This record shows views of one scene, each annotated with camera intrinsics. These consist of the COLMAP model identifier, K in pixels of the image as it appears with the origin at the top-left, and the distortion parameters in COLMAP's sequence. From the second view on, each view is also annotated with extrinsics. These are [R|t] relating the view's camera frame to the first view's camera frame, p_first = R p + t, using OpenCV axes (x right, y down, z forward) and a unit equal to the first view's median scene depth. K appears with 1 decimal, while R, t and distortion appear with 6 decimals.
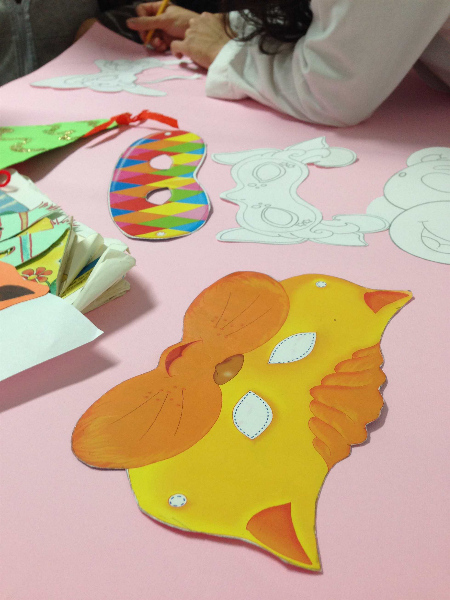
lens RADIAL K [[554.6, 0, 225.0], [0, 554.6, 300.0], [0, 0, 1]] dist [0.071532, -0.010311]
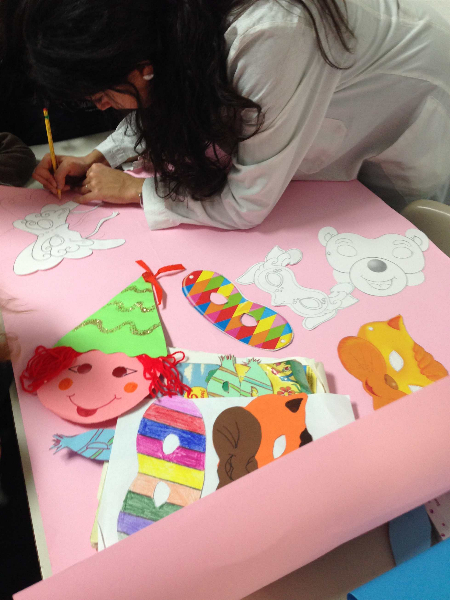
lens RADIAL K [[554.6, 0, 225.0], [0, 554.6, 300.0], [0, 0, 1]] dist [0.071532, -0.010311]
pose [[0.737483, -0.448571, 0.504880, -1.020562], [0.396168, 0.892769, 0.214512, -0.643869], [-0.546964, 0.041819, 0.836111, -0.433413]]
